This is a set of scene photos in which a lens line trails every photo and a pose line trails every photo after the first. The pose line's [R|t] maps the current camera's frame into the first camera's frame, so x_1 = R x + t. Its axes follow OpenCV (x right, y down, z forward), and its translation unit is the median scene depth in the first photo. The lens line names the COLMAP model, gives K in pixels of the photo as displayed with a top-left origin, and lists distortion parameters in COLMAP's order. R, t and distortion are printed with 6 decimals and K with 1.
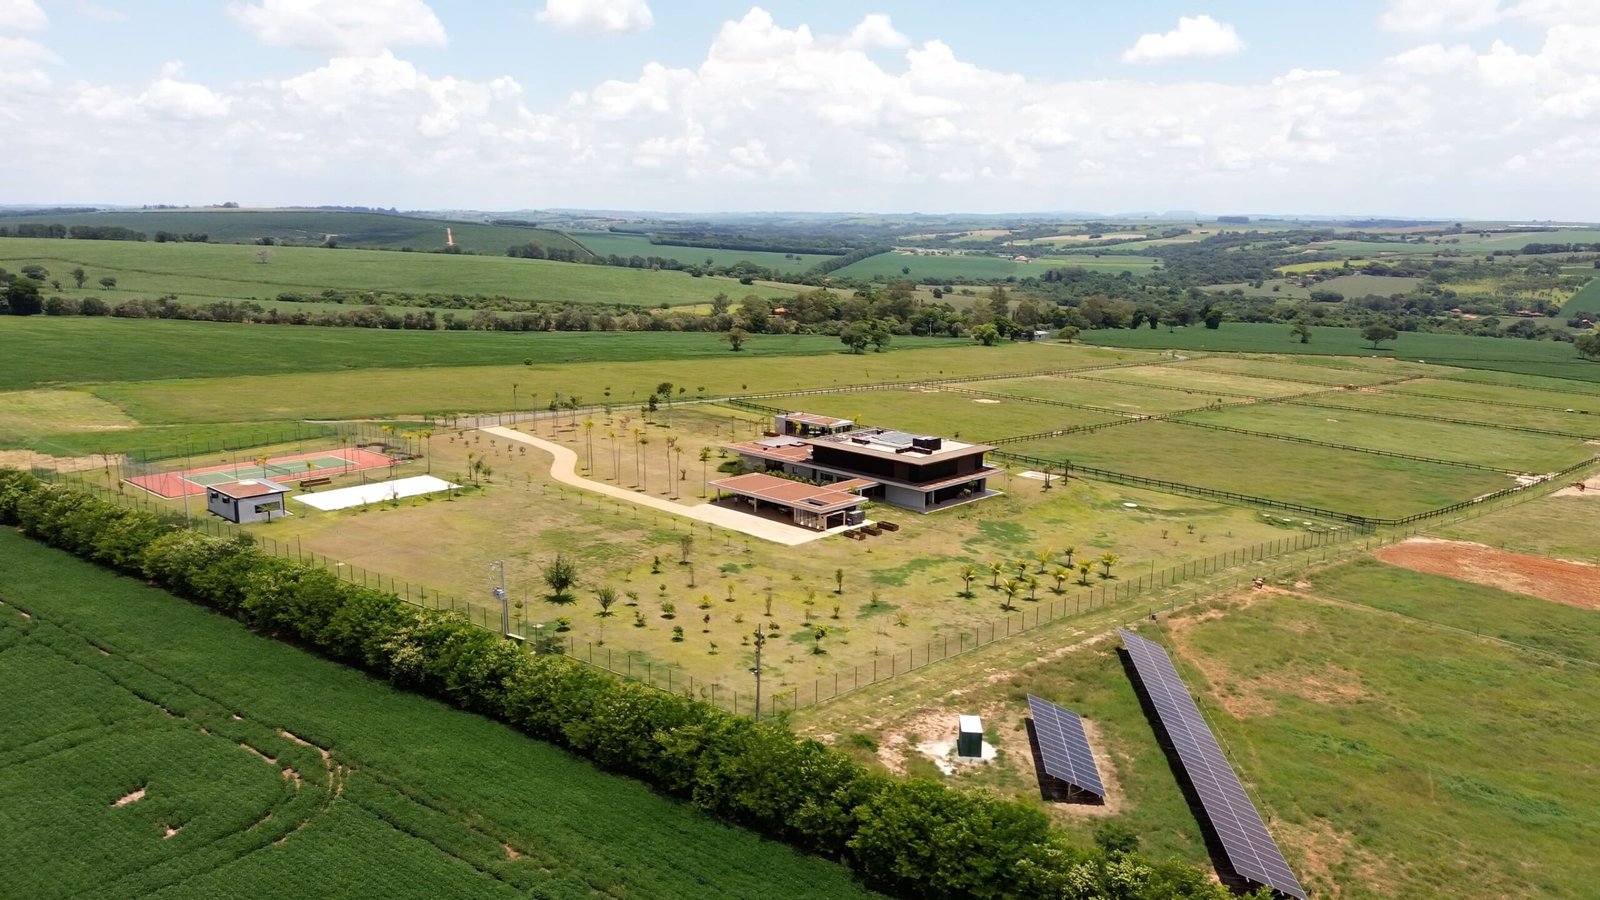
lens RADIAL K [[1178.7, 0, 802.9], [0, 1178.7, 459.6], [0, 0, 1]] dist [0.062306, -0.068372]
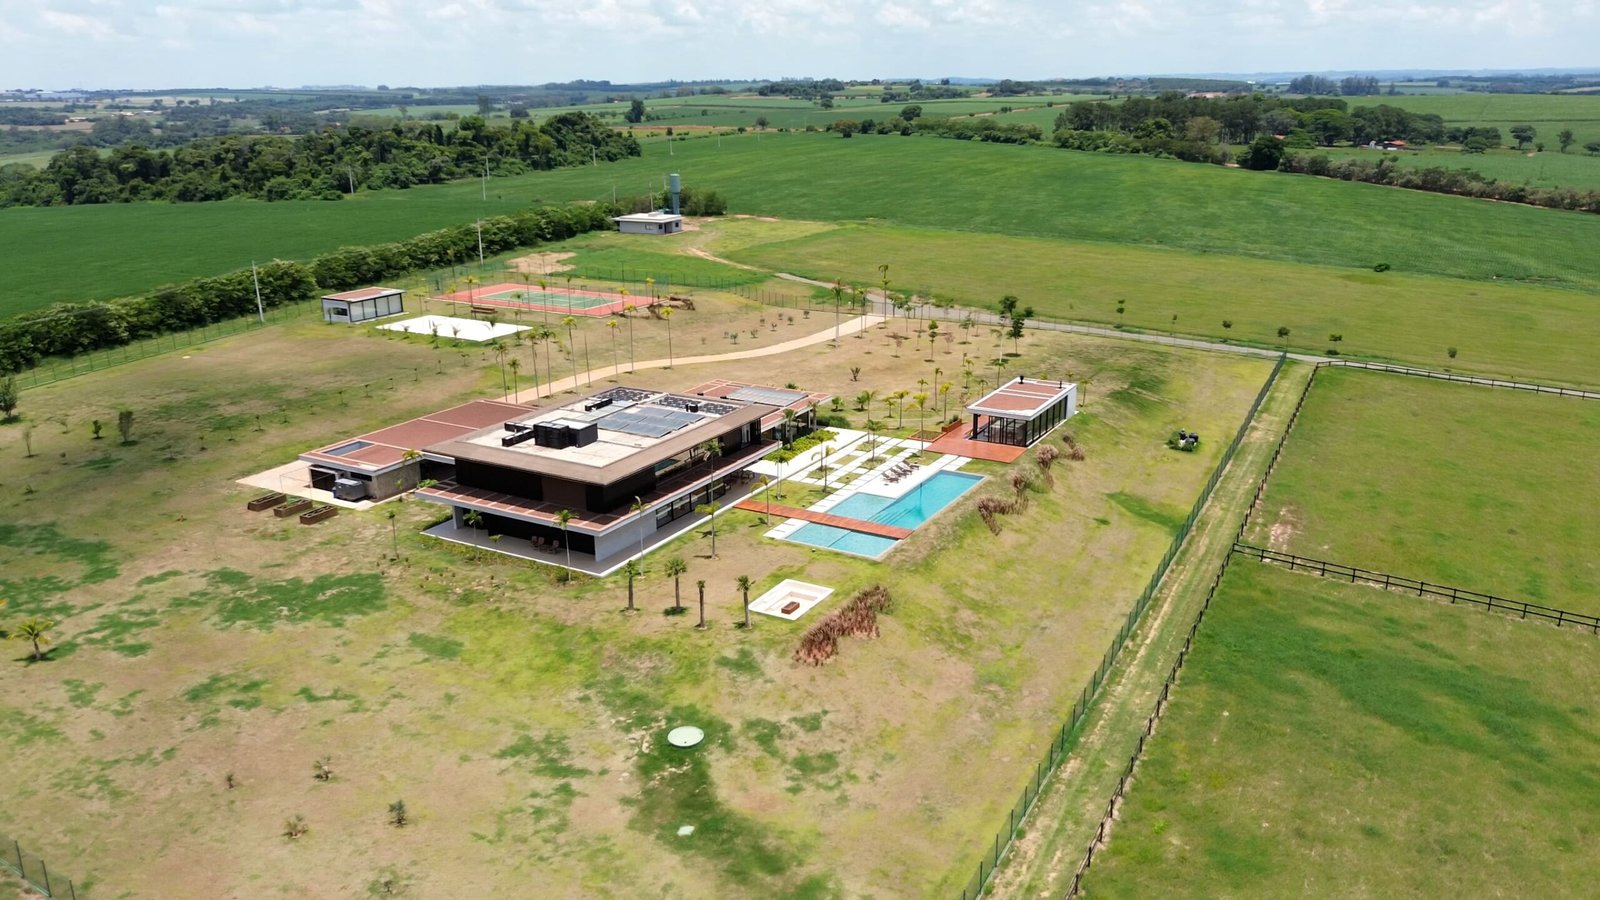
lens RADIAL K [[1178.7, 0, 790.1], [0, 1178.7, 453.7], [0, 0, 1]] dist [0.062306, -0.068372]
pose [[0.238600, 0.277557, -0.930609, 0.340739], [-0.182271, 0.954055, 0.237817, -0.081278], [0.953859, 0.112879, 0.278228, 0.510140]]
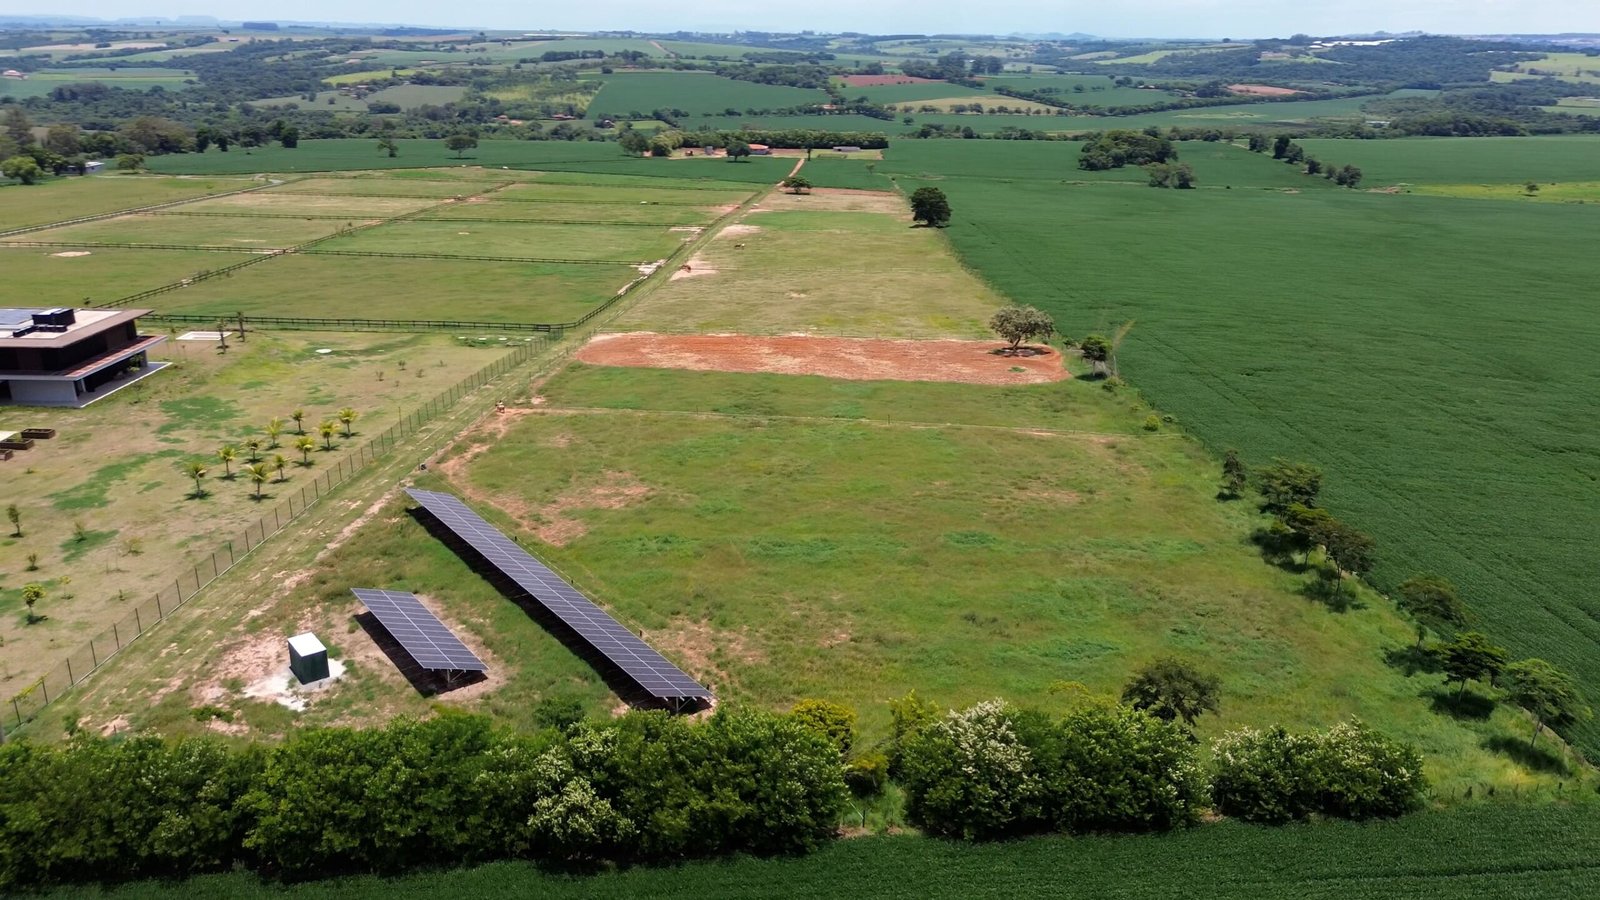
lens RADIAL K [[1178.7, 0, 806.4], [0, 1178.7, 452.1], [0, 0, 1]] dist [0.062306, -0.068372]
pose [[0.732132, -0.229639, 0.641286, -0.030928], [0.135518, 0.971744, 0.193257, -0.007027], [-0.667546, -0.054584, 0.742565, 0.040076]]
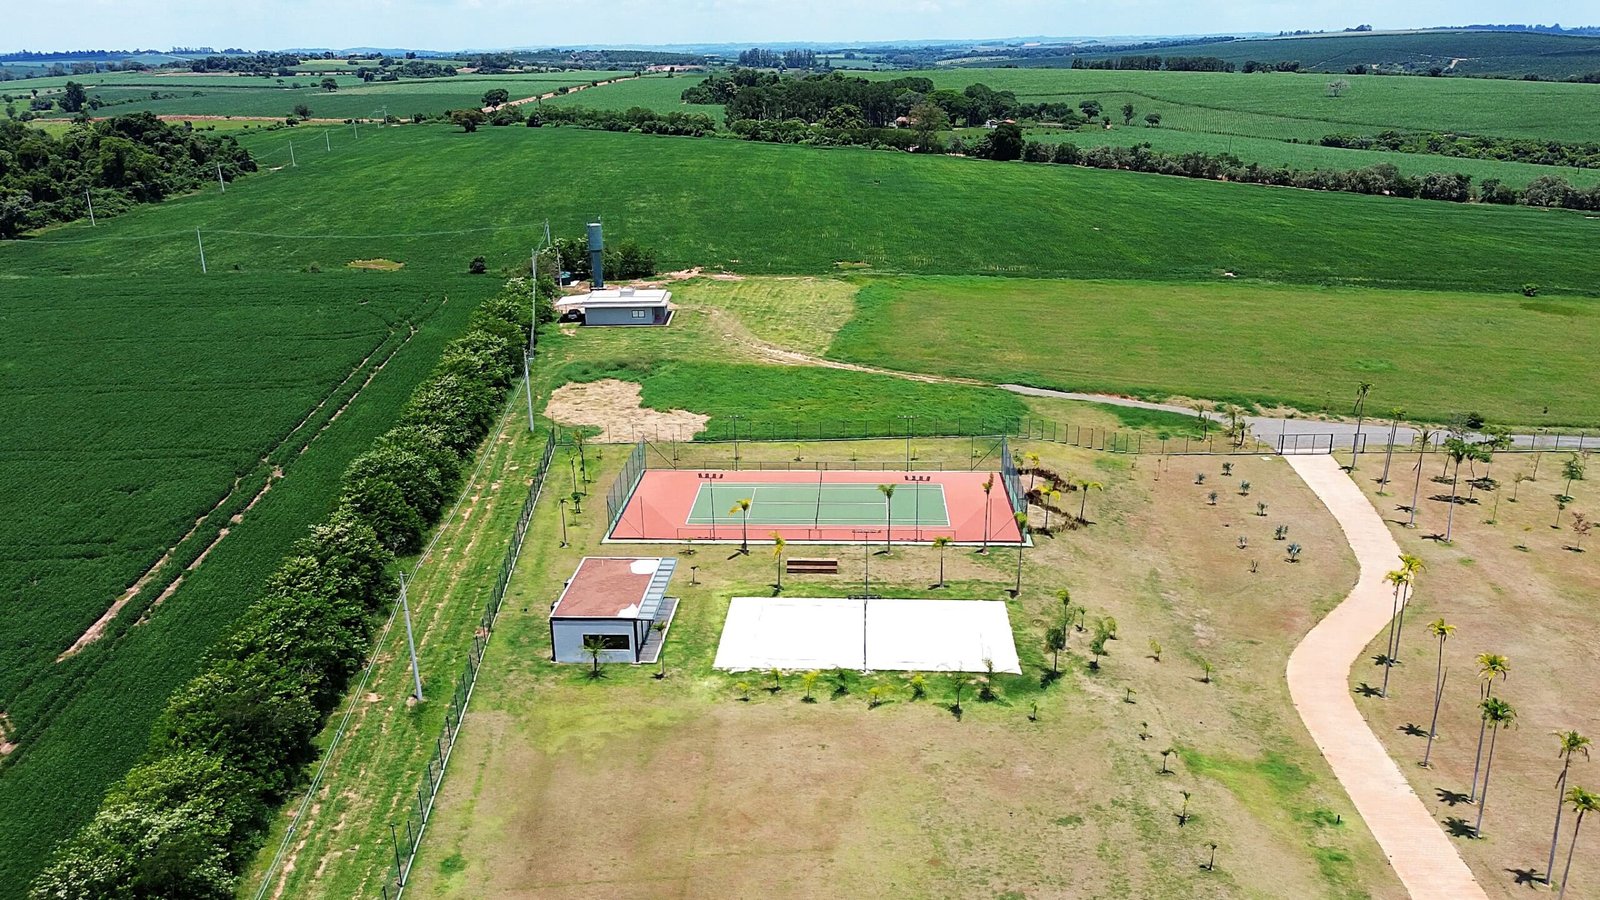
lens RADIAL K [[1178.7, 0, 800.9], [0, 1178.7, 454.4], [0, 0, 1]] dist [0.062306, -0.068372]
pose [[0.647454, 0.228650, -0.726996, -0.016544], [-0.130330, 0.973099, 0.189981, -0.068978], [0.750878, -0.028254, 0.659836, 0.333306]]
